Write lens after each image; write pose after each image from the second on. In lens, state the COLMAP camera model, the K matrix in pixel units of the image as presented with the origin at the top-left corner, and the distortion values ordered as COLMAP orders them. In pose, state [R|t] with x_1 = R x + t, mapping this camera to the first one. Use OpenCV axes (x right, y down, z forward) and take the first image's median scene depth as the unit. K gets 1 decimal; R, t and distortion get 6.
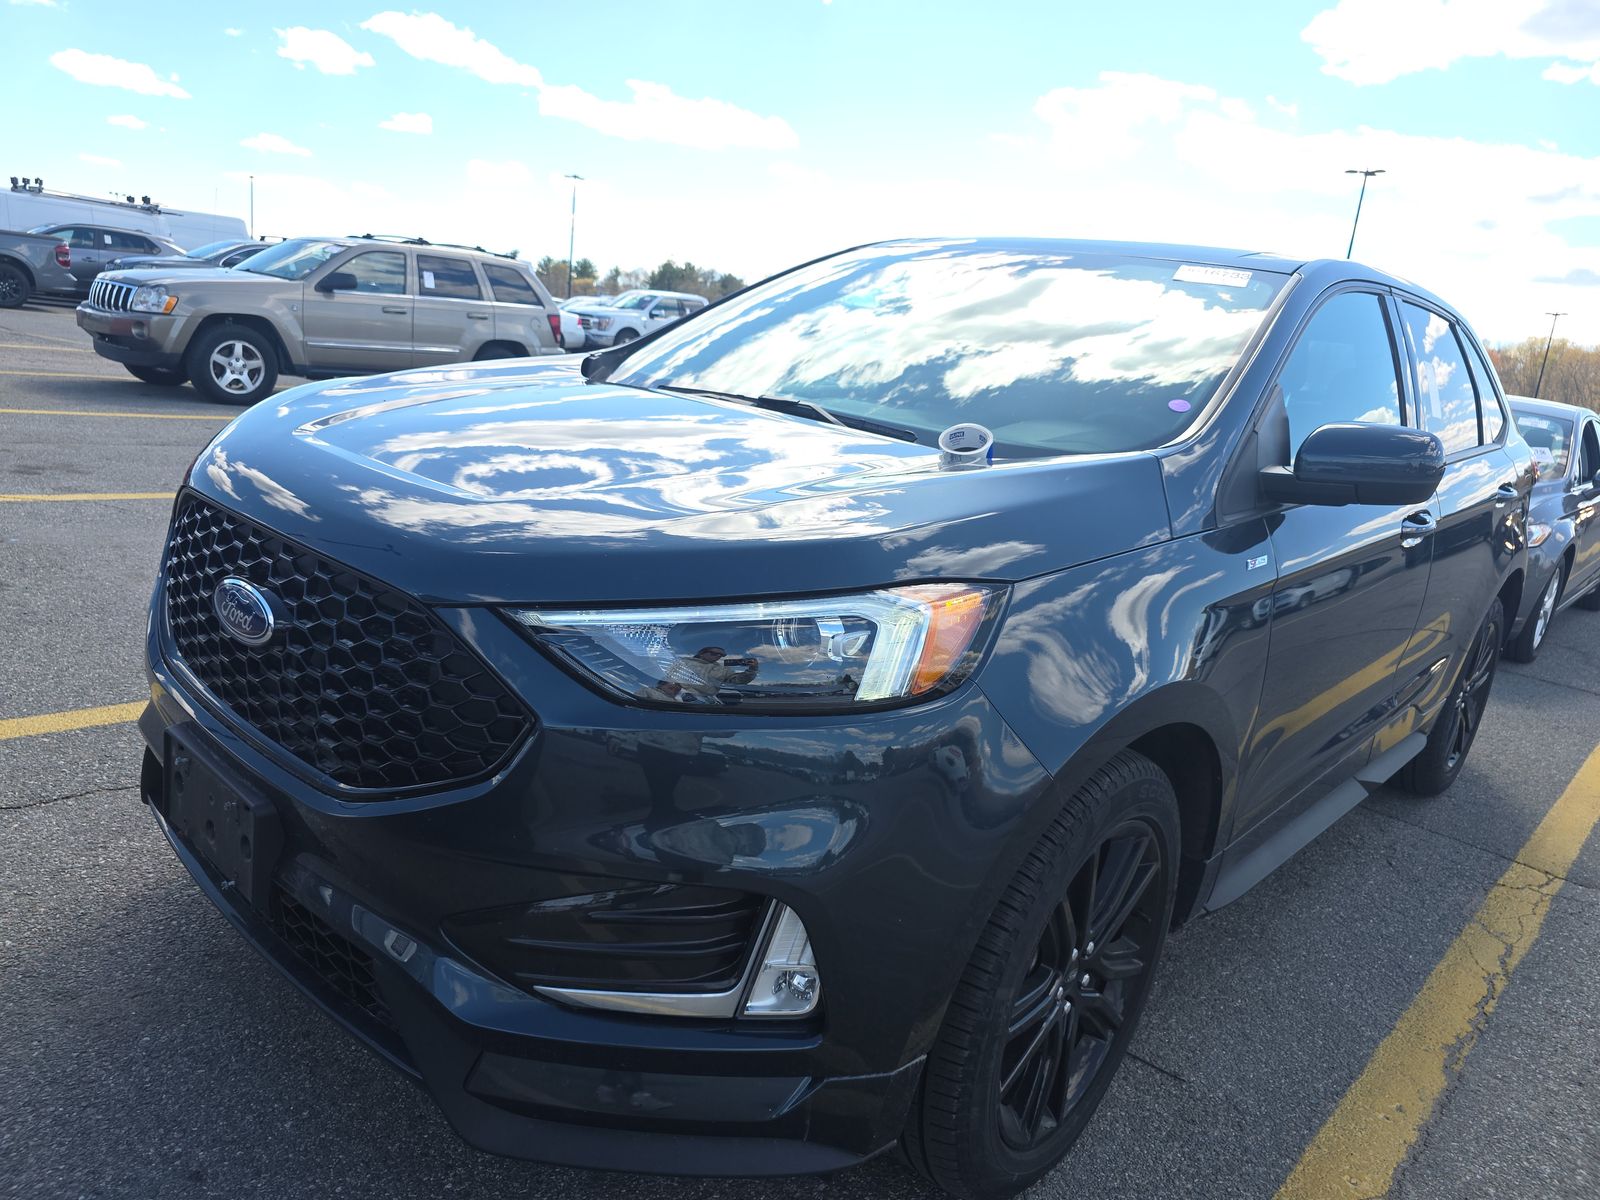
lens RADIAL K [[1066.8, 0, 800.0], [0, 1066.8, 600.0], [0, 0, 1]] dist [0.042466, -0.038755]
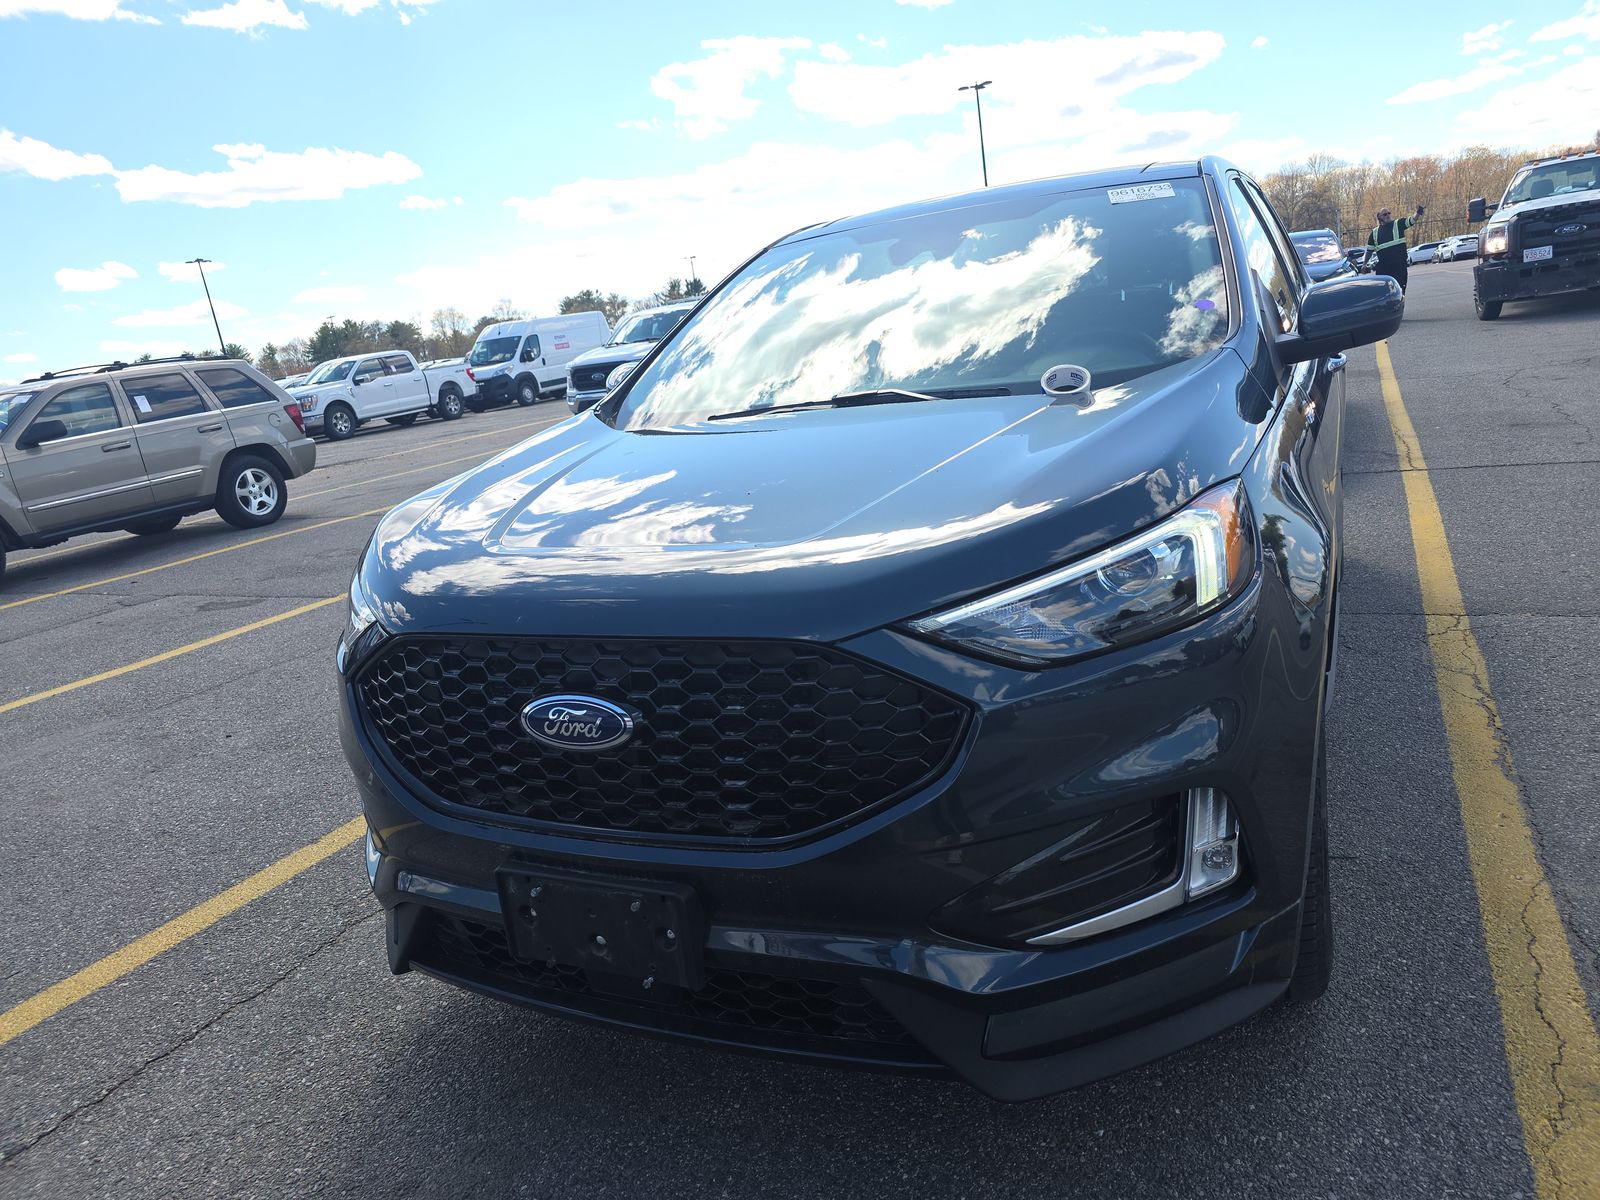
lens RADIAL K [[1073.7, 0, 800.0], [0, 1073.7, 600.0], [0, 0, 1]] dist [0.029224, -0.026787]
pose [[0.924764, -0.305940, 0.226302, -0.179288], [0.303993, 0.951644, 0.044299, -0.027604], [-0.228912, 0.027828, 0.973049, -0.009256]]
